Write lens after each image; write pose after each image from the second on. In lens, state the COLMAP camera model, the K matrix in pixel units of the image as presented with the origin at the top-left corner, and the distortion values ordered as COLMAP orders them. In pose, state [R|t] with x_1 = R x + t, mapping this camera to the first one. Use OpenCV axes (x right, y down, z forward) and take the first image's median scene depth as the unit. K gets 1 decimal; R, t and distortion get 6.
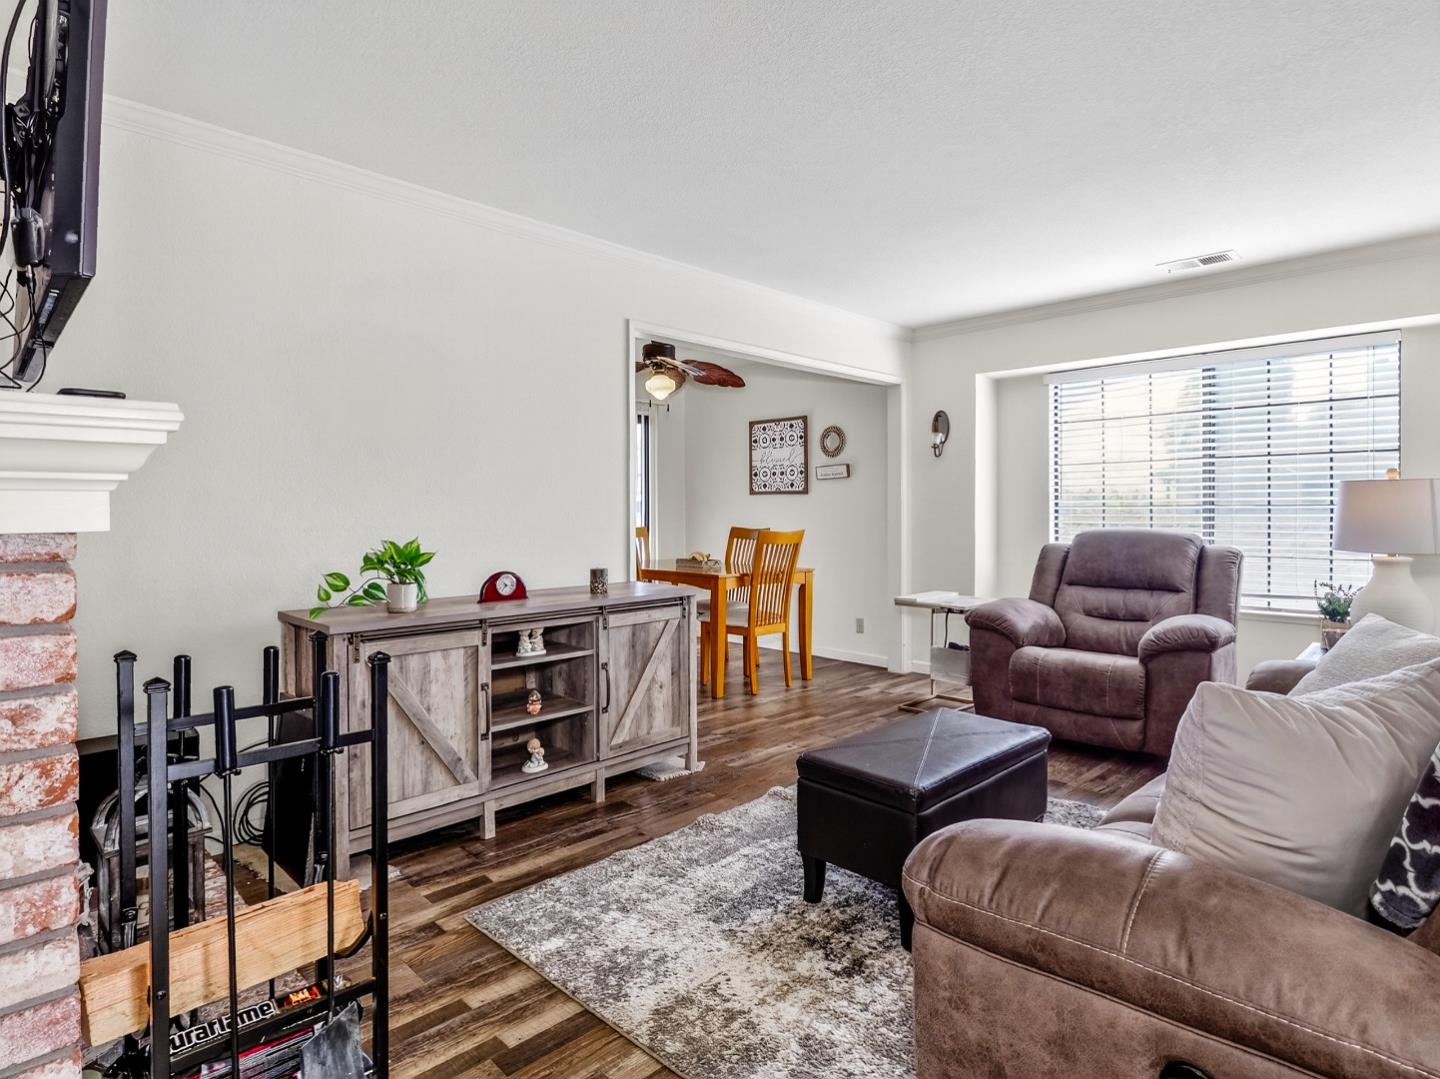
lens RADIAL K [[778.9, 0, 707.7], [0, 778.9, 514.6], [0, 0, 1]] dist [-0.012250, -0.001097]
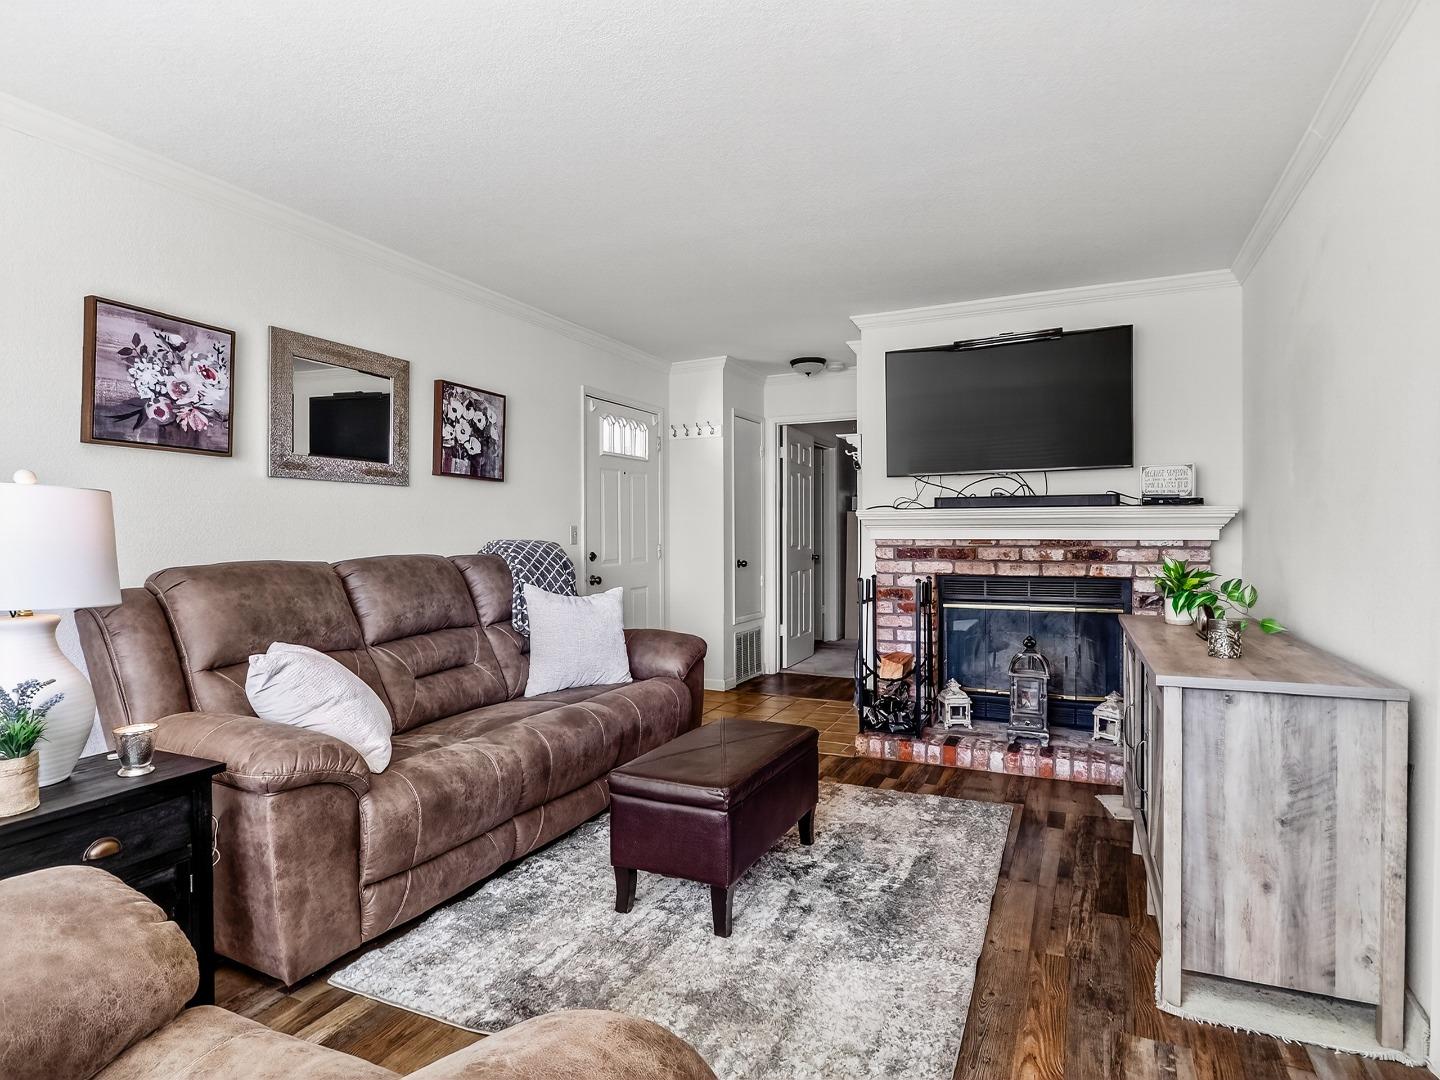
lens RADIAL K [[778.9, 0, 718.0], [0, 778.9, 543.8], [0, 0, 1]] dist [-0.012250, -0.001097]
pose [[-0.933159, 0.010260, -0.359318, 0.495414], [0.003569, 0.999808, 0.019279, -0.008895], [0.359447, 0.016708, -0.933016, 1.461454]]
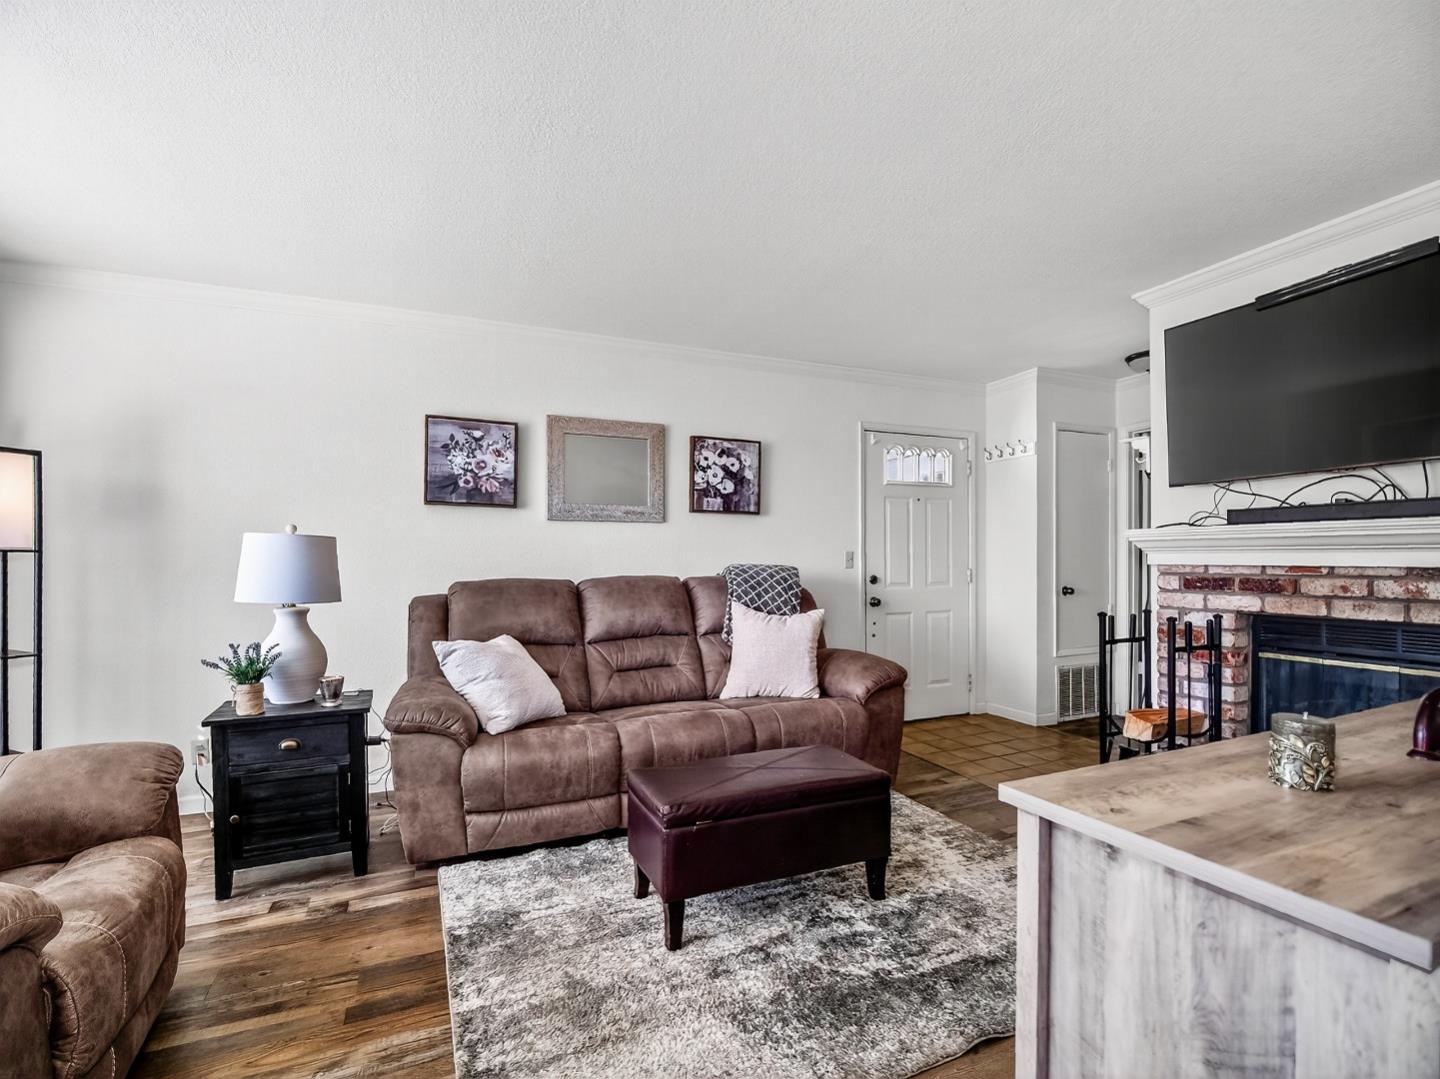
lens RADIAL K [[671.3, 0, 717.8], [0, 671.3, 567.1], [0, 0, 1]] dist [-0.012787, -0.002916]
pose [[-0.938290, 0.003763, 0.345829, 0.006091], [0.009696, 0.999834, 0.015428, -0.007351], [-0.345713, 0.017829, -0.938171, 1.384356]]
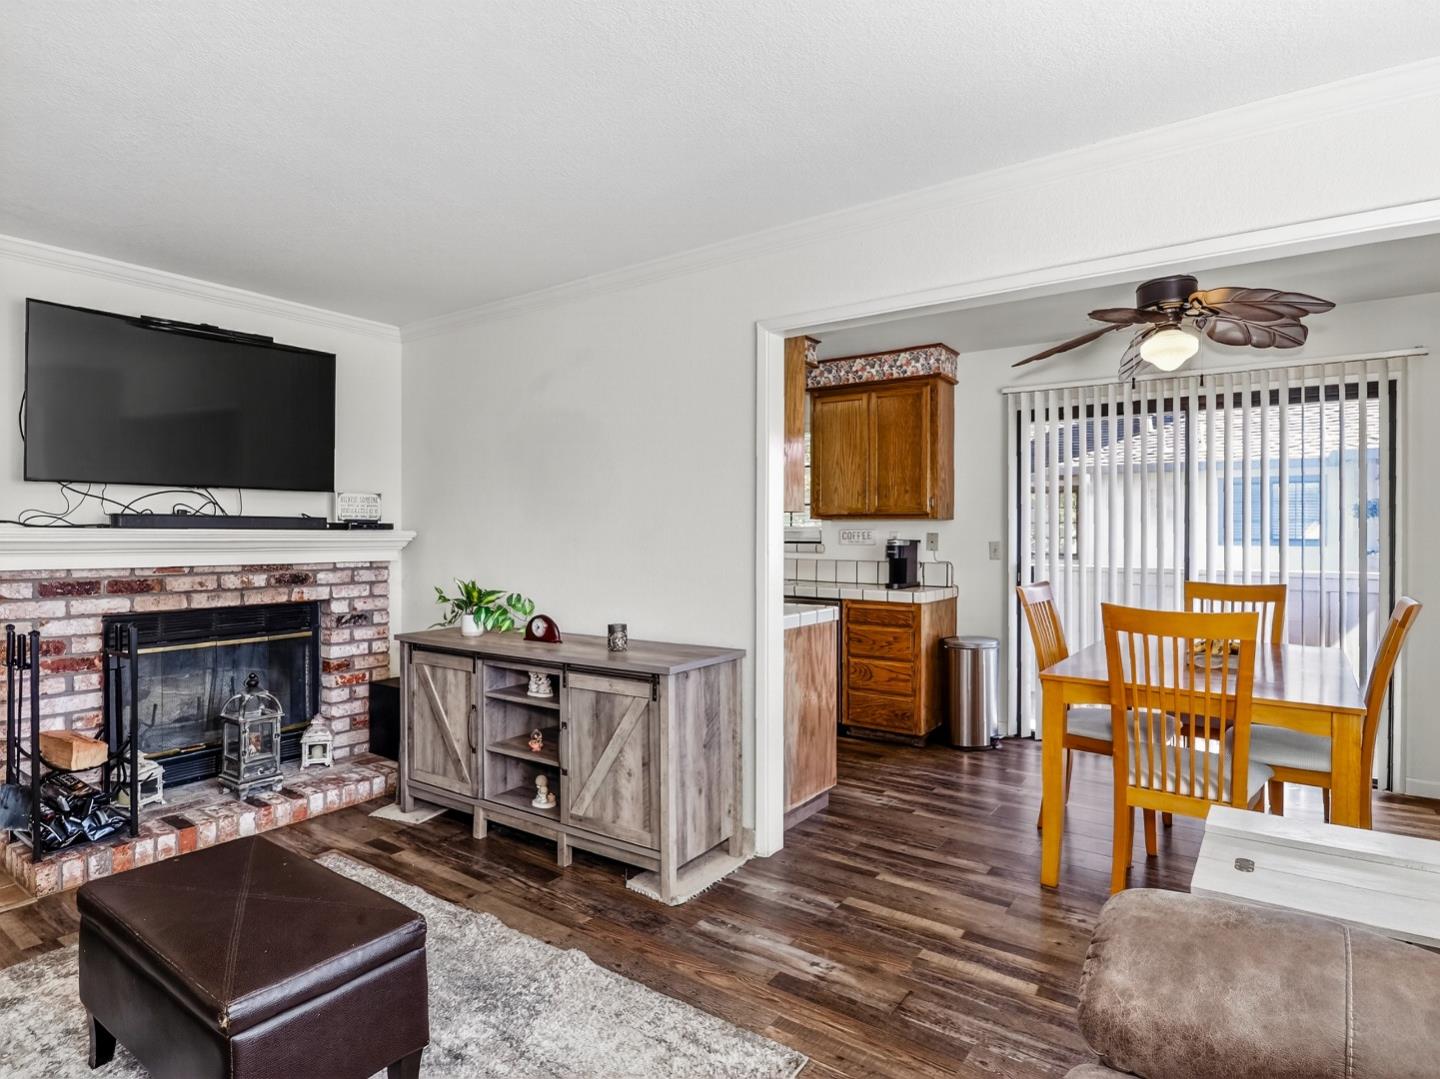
lens RADIAL K [[778.9, 0, 711.6], [0, 778.9, 530.2], [0, 0, 1]] dist [-0.012250, -0.001097]
pose [[0.188795, -0.002764, -0.982013, 0.787364], [-0.005642, 0.999976, -0.003899, -0.038821], [0.982000, 0.006277, 0.188775, 0.939498]]
